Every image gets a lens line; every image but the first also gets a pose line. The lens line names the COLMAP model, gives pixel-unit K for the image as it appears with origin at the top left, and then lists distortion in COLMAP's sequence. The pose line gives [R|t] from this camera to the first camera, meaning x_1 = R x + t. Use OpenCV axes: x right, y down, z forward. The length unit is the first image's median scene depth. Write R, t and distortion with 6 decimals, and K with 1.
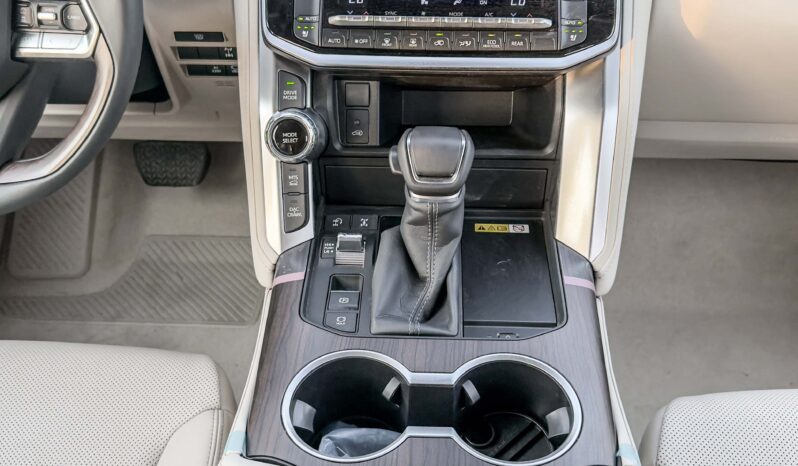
lens RADIAL K [[849.8, 0, 396.2], [0, 849.8, 241.7], [0, 0, 1]] dist [0.077705, -0.304380]
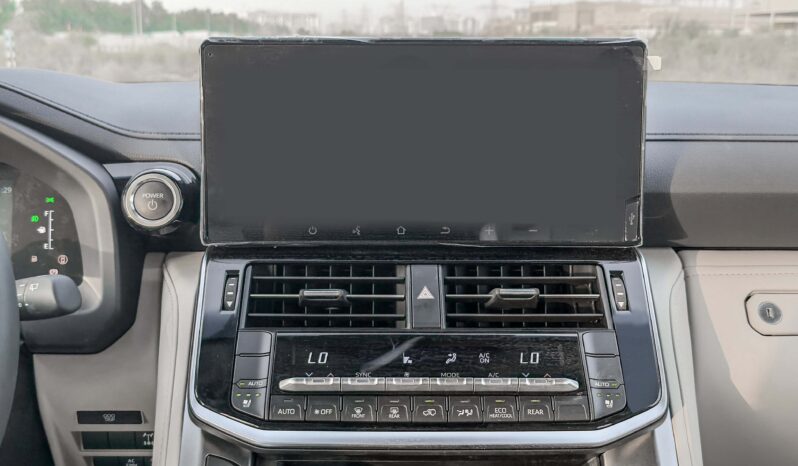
lens RADIAL K [[849.8, 0, 396.2], [0, 849.8, 241.7], [0, 0, 1]] dist [0.077705, -0.304380]
pose [[0.998874, -0.004892, 0.047181, -0.012284], [0.025925, 0.889262, -0.456662, -0.029280], [-0.039722, 0.457371, 0.888388, 0.280094]]
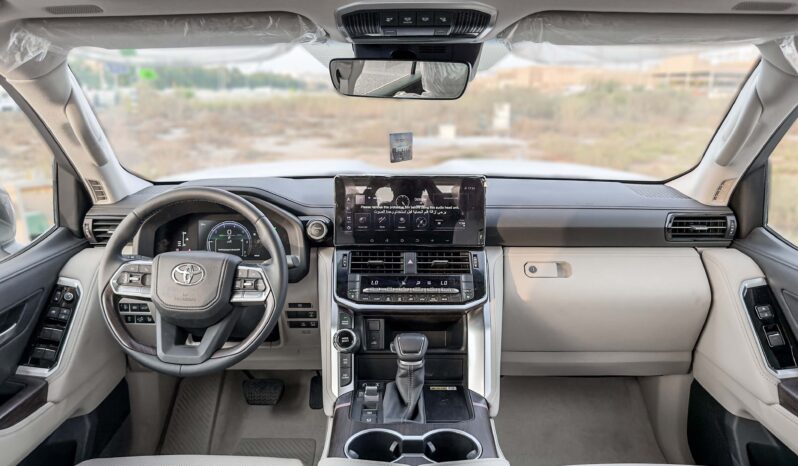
lens RADIAL K [[613.8, 0, 399.0], [0, 613.8, 233.0], [0, 0, 1]] dist [0.007270, -0.032841]
pose [[0.999113, -0.002276, 0.042053, -0.051037], [0.021329, 0.888346, -0.458679, 0.367686], [-0.036314, 0.459169, 0.887606, -0.554349]]
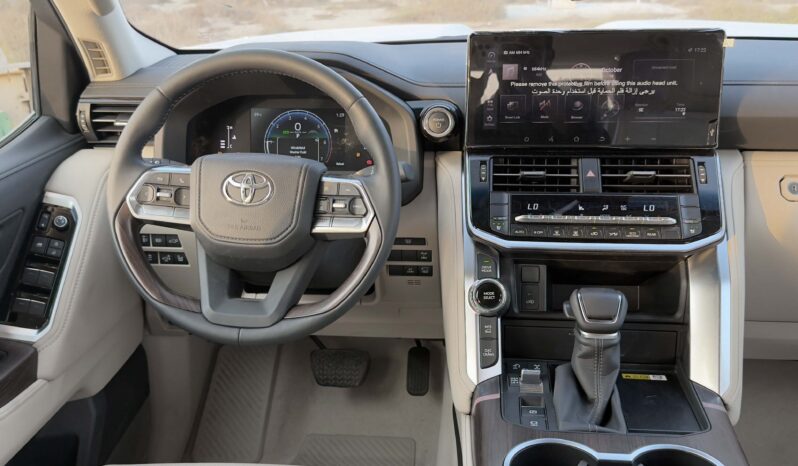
lens RADIAL K [[845.0, 0, 387.7], [0, 845.0, 245.9], [0, 0, 1]] dist [0.229053, -0.571505]
pose [[0.997881, 0.010028, -0.064295, -0.201784], [-0.032153, 0.934995, -0.353200, 0.300952], [0.056573, 0.354519, 0.933336, -0.346071]]
